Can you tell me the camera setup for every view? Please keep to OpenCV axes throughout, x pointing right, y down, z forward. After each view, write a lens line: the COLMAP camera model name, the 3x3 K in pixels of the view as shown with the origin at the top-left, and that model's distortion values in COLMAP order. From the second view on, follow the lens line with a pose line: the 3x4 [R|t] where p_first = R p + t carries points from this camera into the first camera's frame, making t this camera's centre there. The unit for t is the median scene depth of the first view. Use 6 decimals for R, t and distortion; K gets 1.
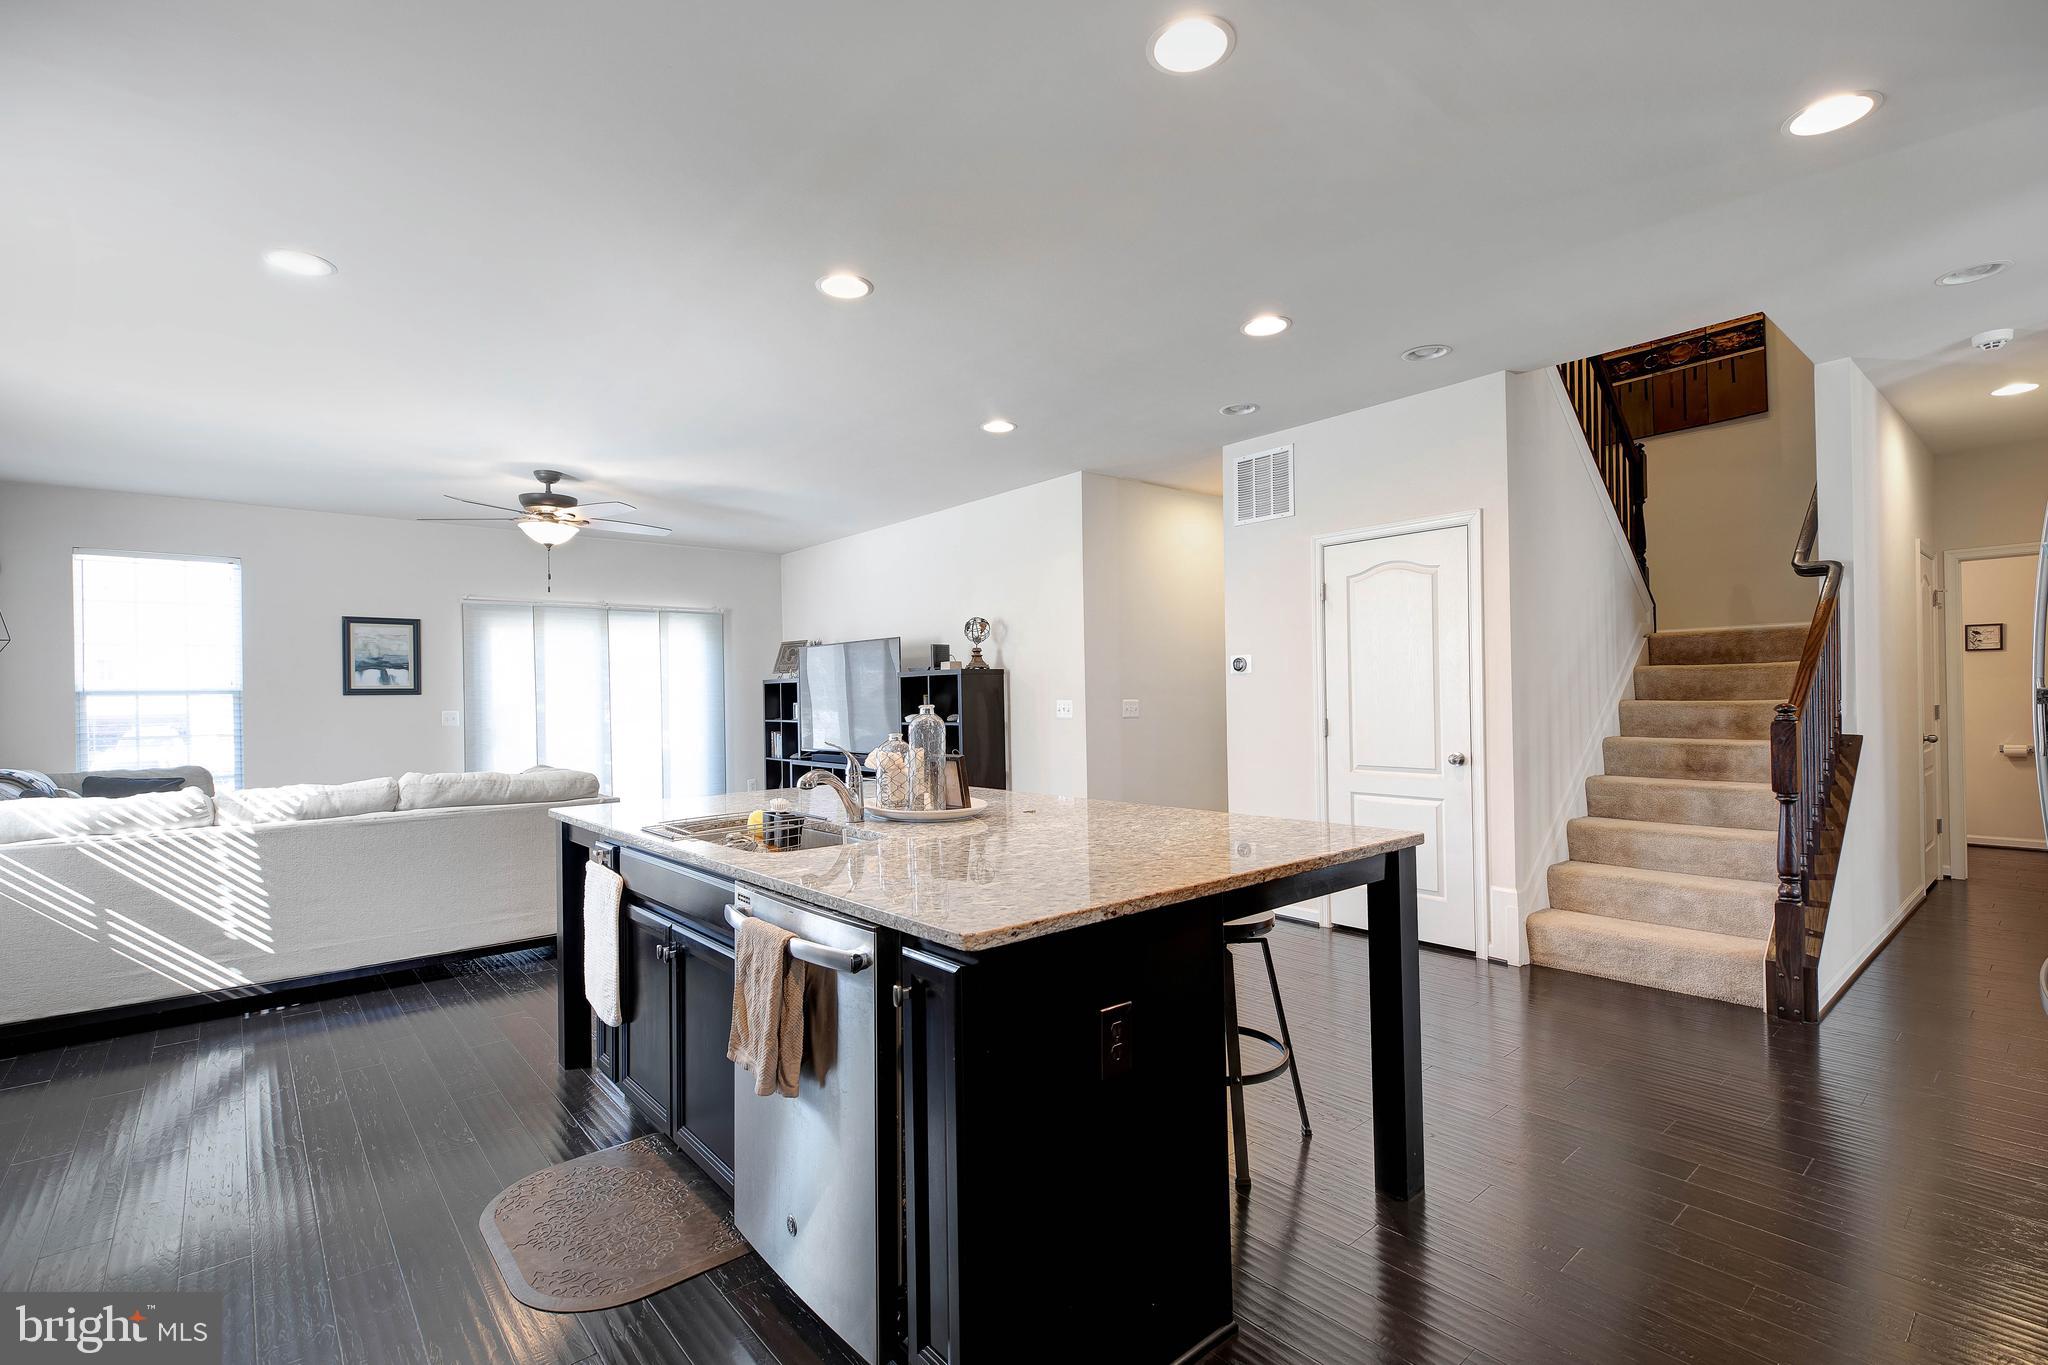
lens RADIAL K [[927.5, 0, 1012.9], [0, 927.5, 691.7], [0, 0, 1]] dist [0.009676, -0.001593]
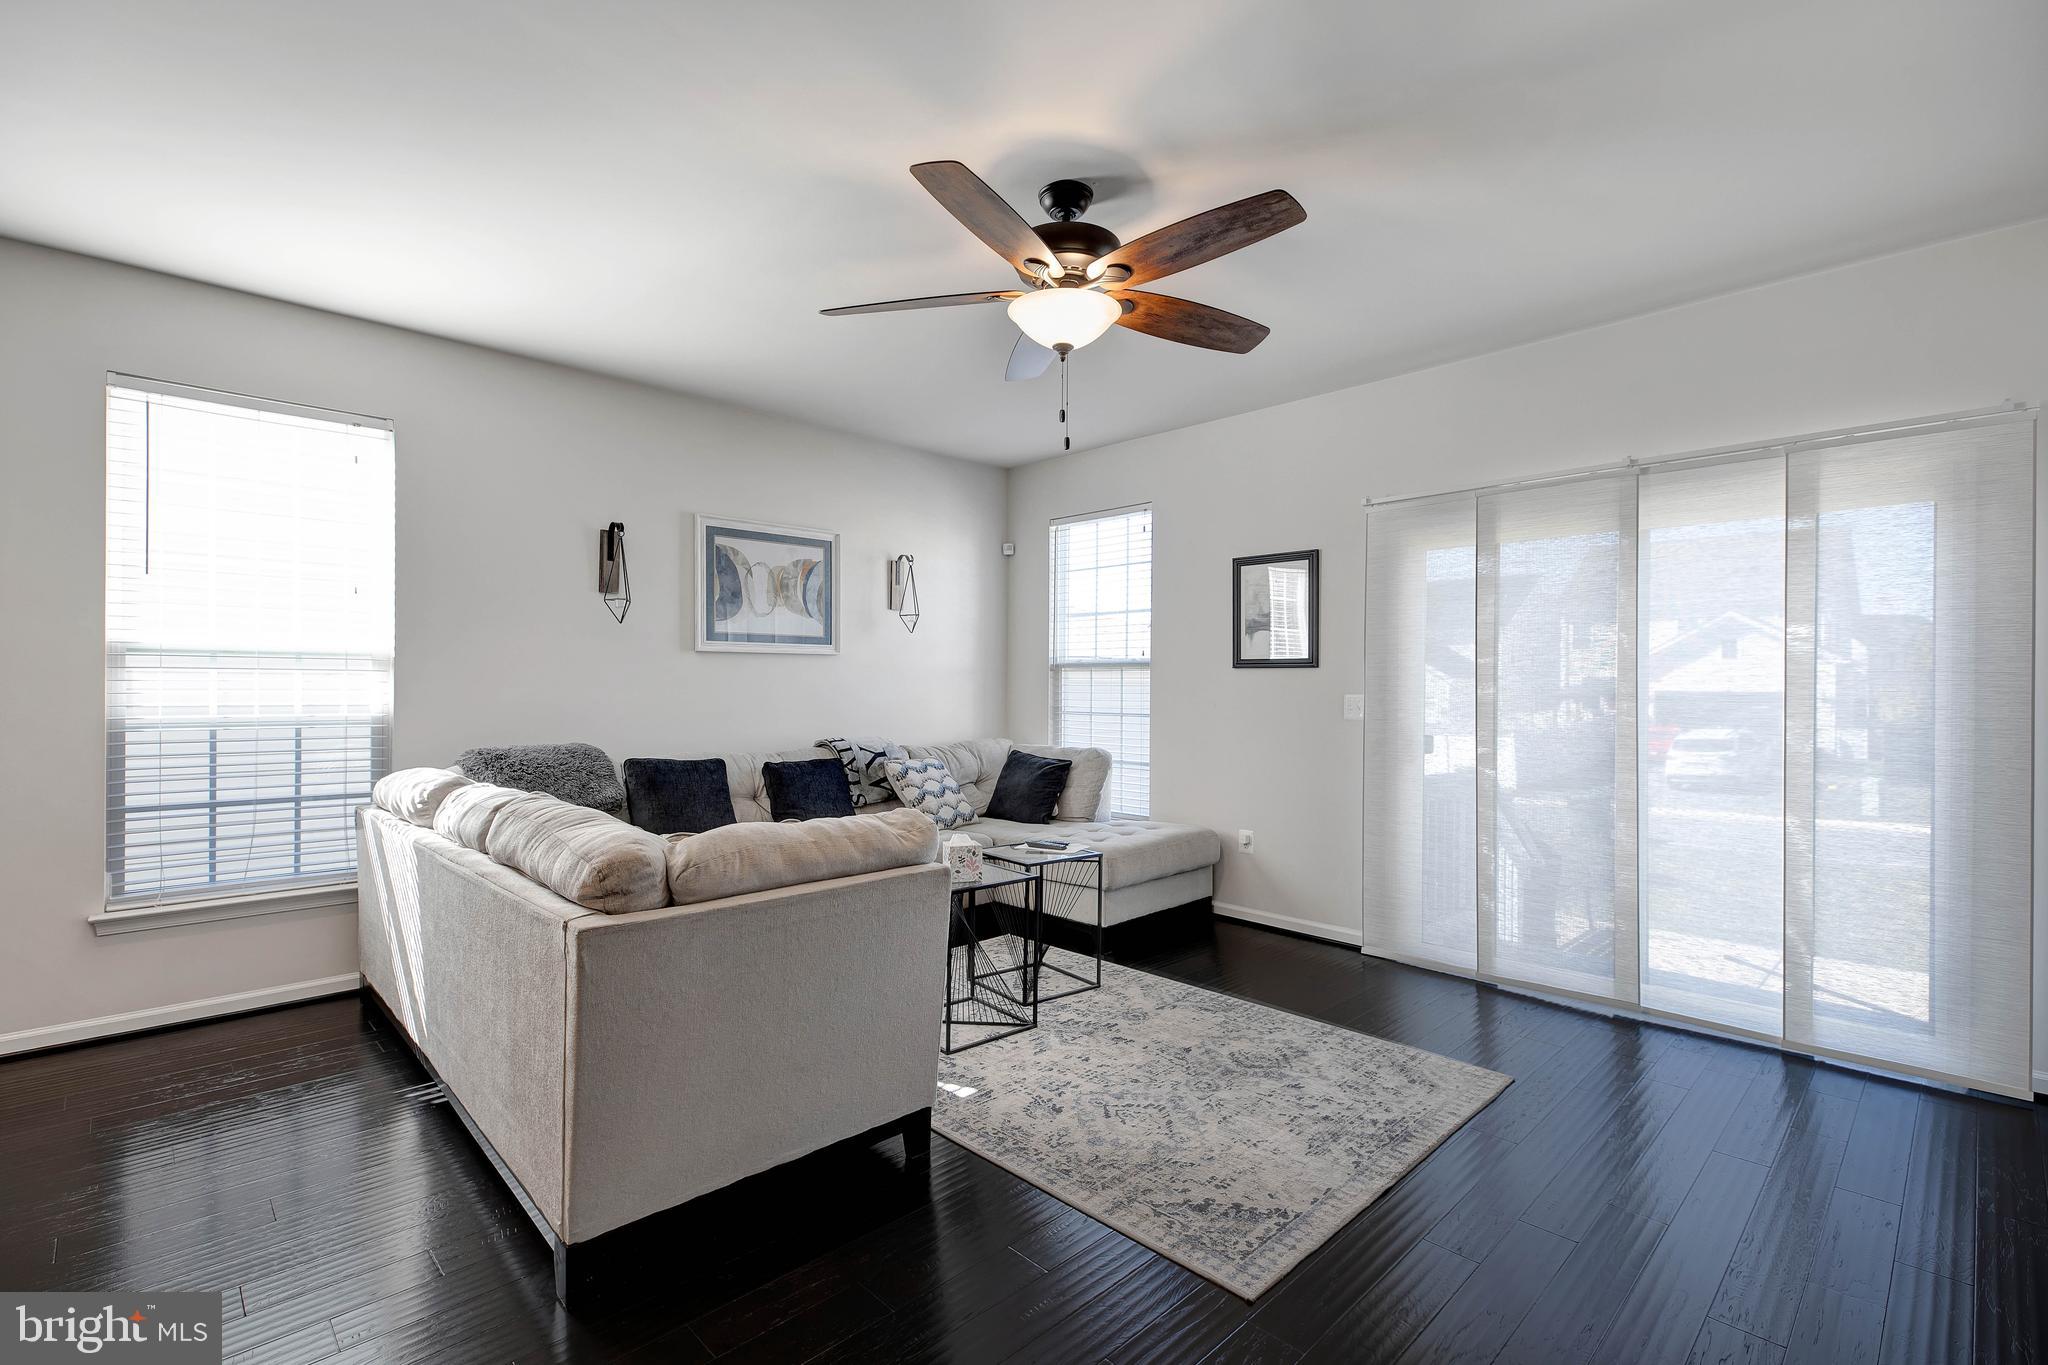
lens RADIAL K [[927.5, 0, 1022.0], [0, 927.5, 686.7], [0, 0, 1]] dist [0.009676, -0.001593]
pose [[0.083999, 0.020583, -0.996253, -0.023209], [-0.001878, 0.999788, 0.020498, 0.003598], [0.996464, 0.000149, 0.084020, 0.766104]]
